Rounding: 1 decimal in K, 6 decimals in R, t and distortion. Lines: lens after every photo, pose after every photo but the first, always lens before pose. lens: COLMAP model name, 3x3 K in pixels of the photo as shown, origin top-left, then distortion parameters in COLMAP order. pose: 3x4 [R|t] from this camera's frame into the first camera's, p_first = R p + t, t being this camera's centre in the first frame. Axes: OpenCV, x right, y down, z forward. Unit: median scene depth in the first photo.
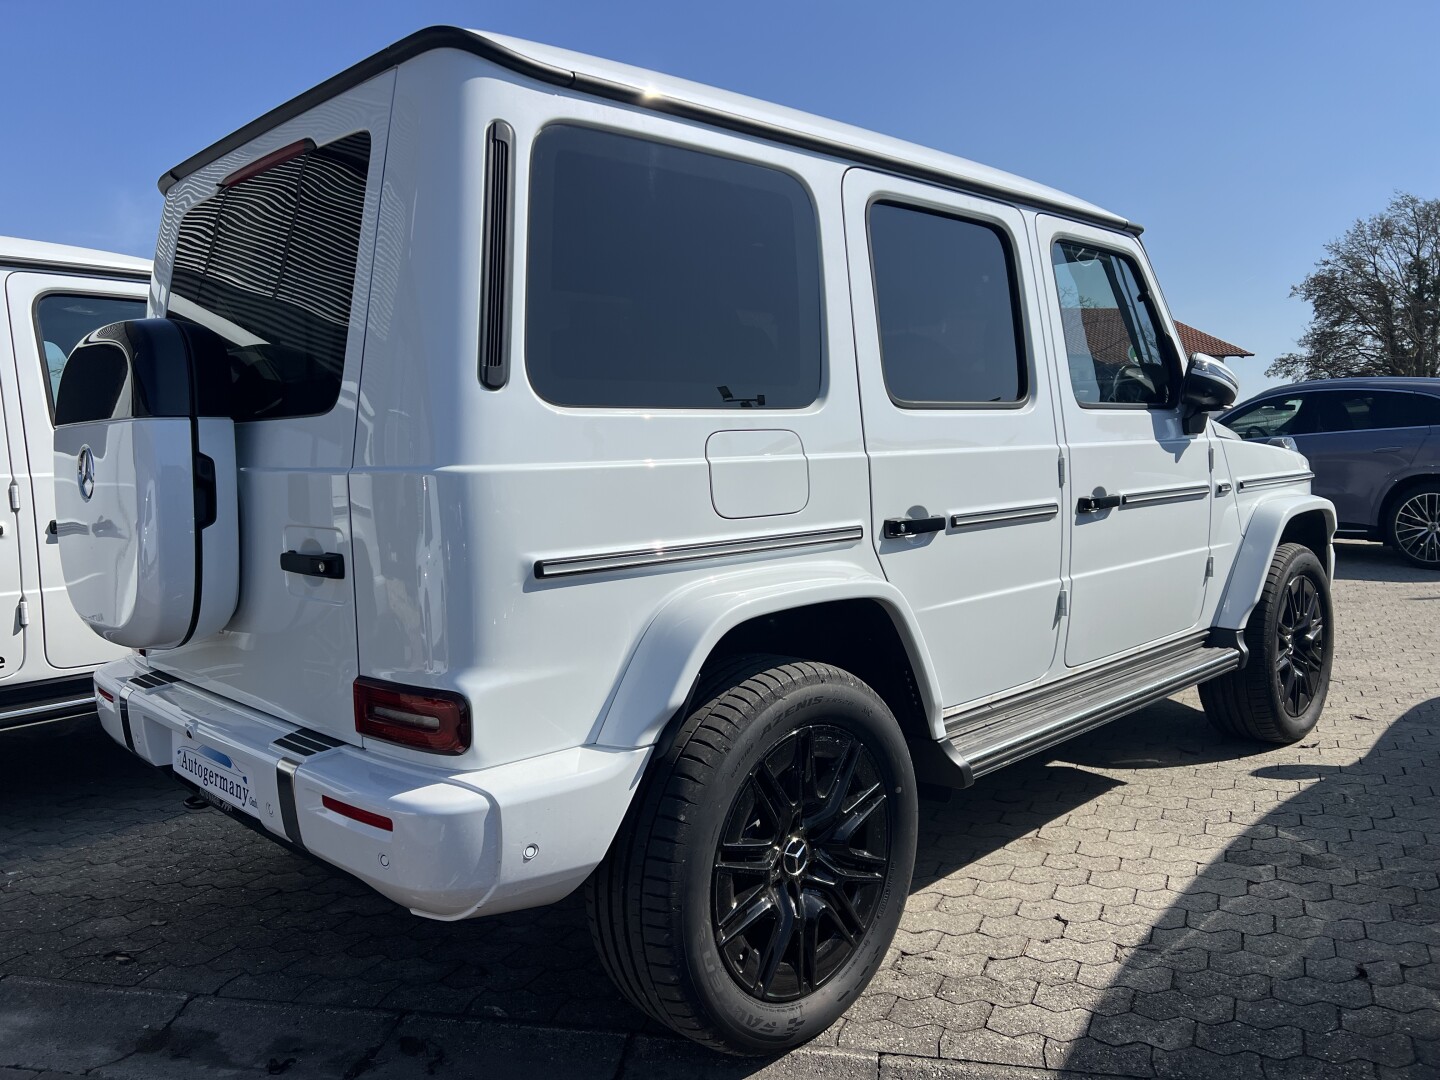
lens RADIAL K [[1079.6, 0, 718.2], [0, 1079.6, 532.1], [0, 0, 1]] dist [0.057622, -0.065348]
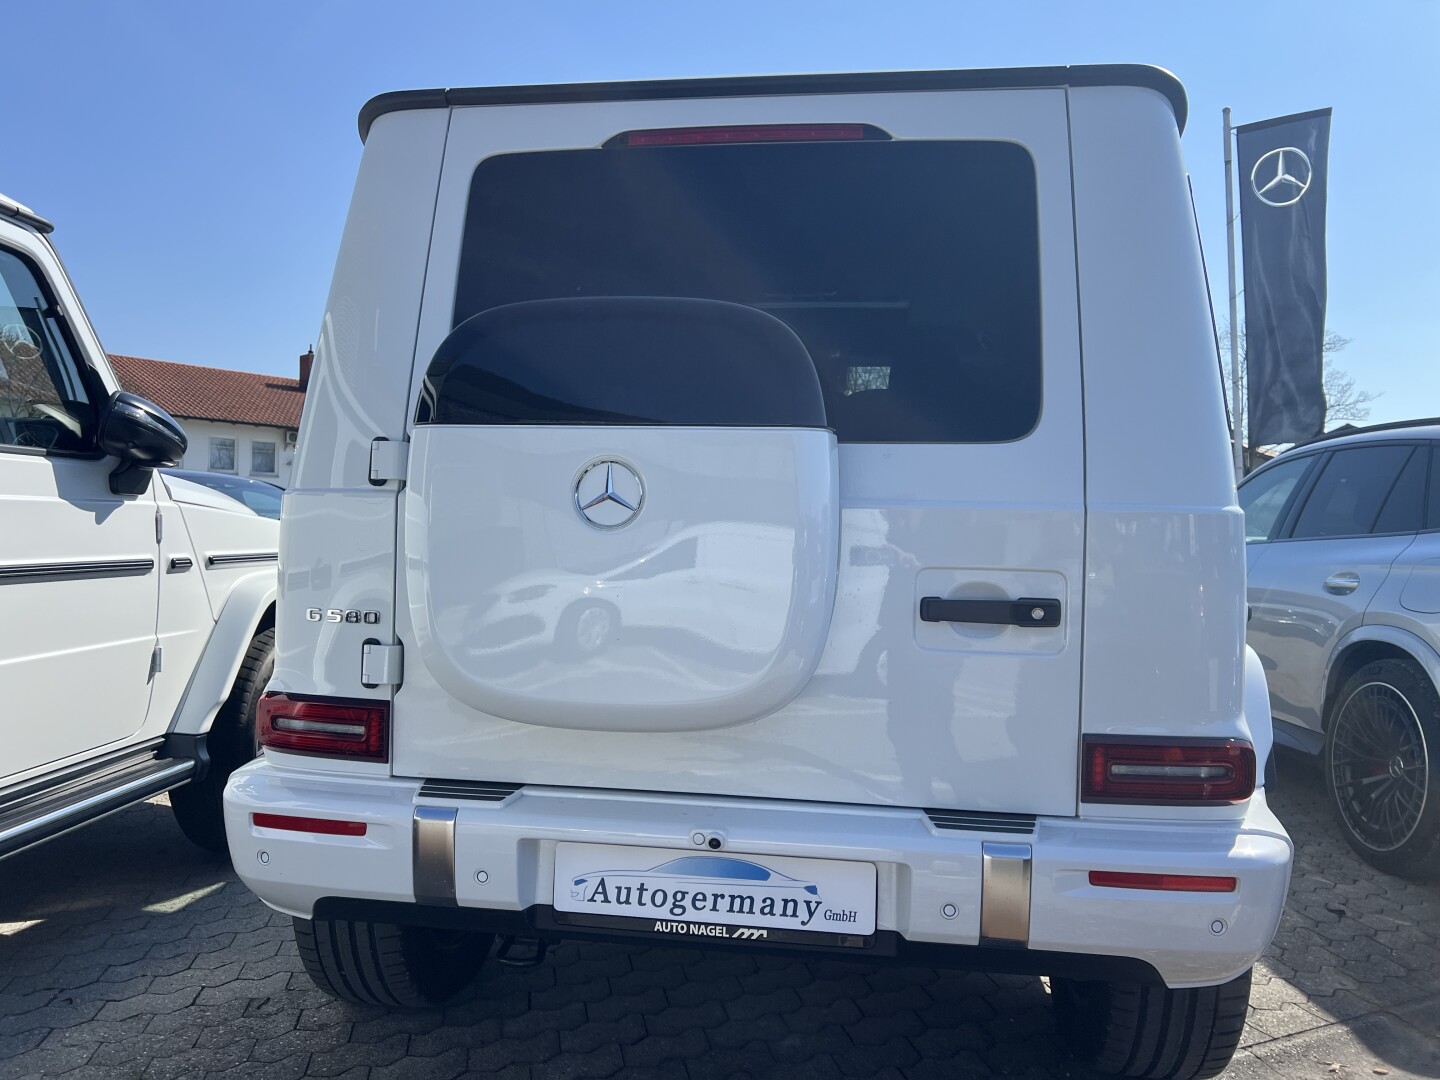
lens RADIAL K [[1079.6, 0, 714.2], [0, 1079.6, 538.5], [0, 0, 1]] dist [0.057622, -0.065348]
pose [[0.794436, 0.035725, 0.606296, -0.892526], [0.005767, 0.997780, -0.066349, 0.022230], [-0.607321, 0.056206, 0.792466, 0.367579]]
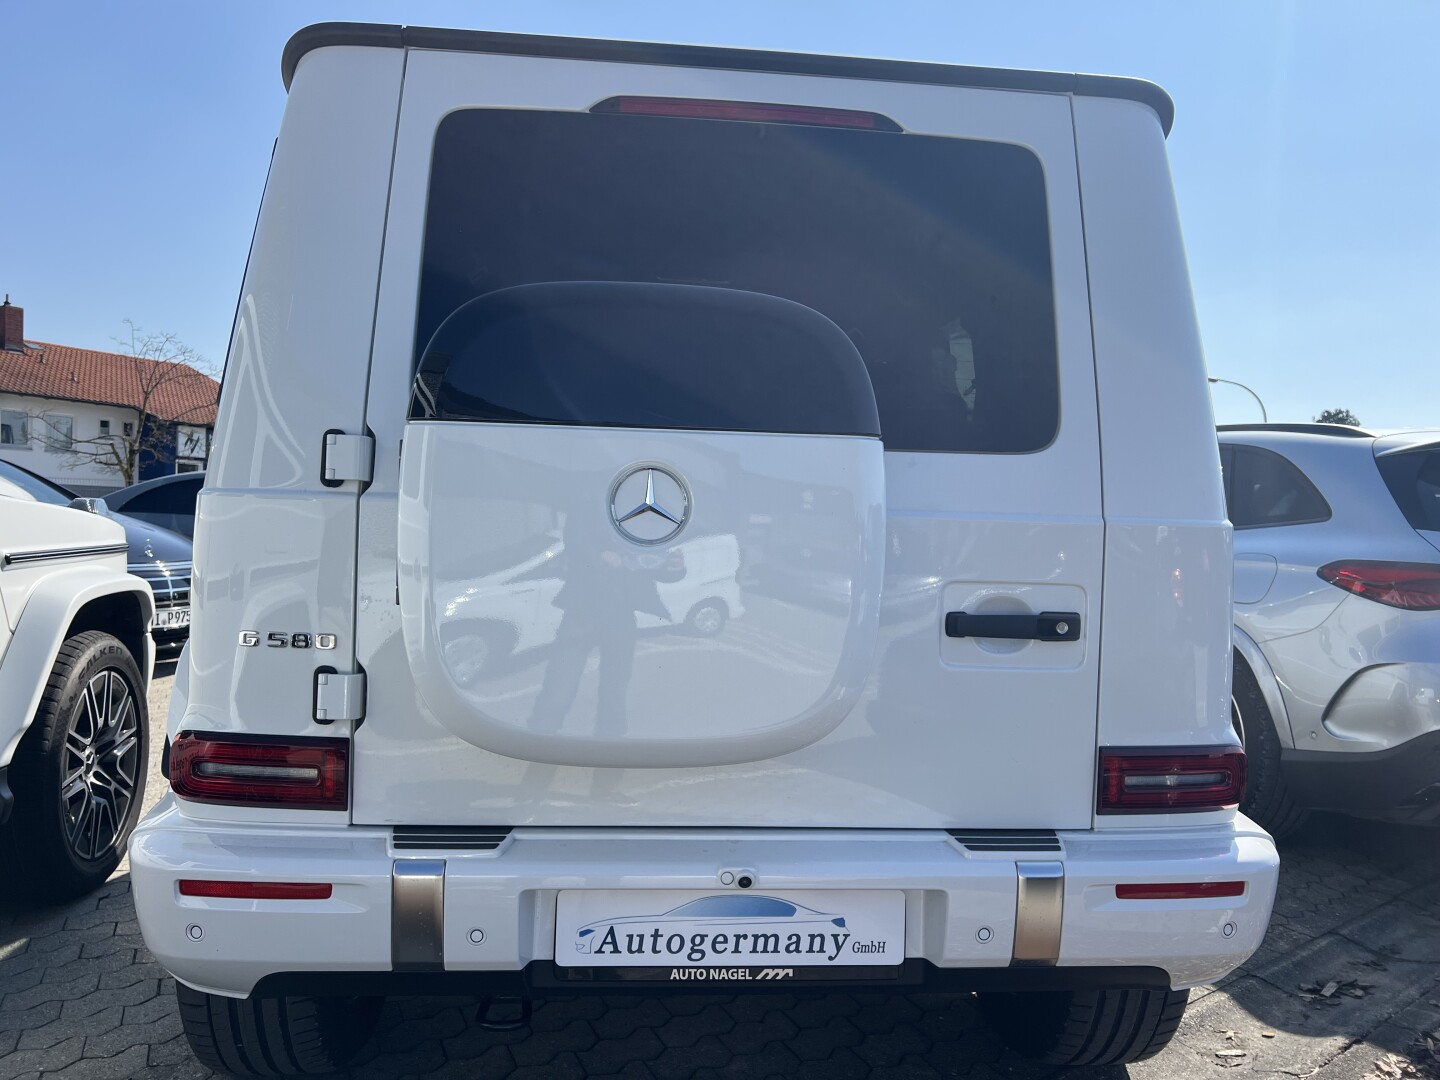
lens RADIAL K [[1079.6, 0, 722.2], [0, 1079.6, 540.0], [0, 0, 1]] dist [0.057622, -0.065348]
pose [[0.633319, 0.024536, 0.773502, -0.977187], [0.014730, 0.998934, -0.043747, -0.004067], [-0.773751, 0.039100, 0.632282, 0.527812]]
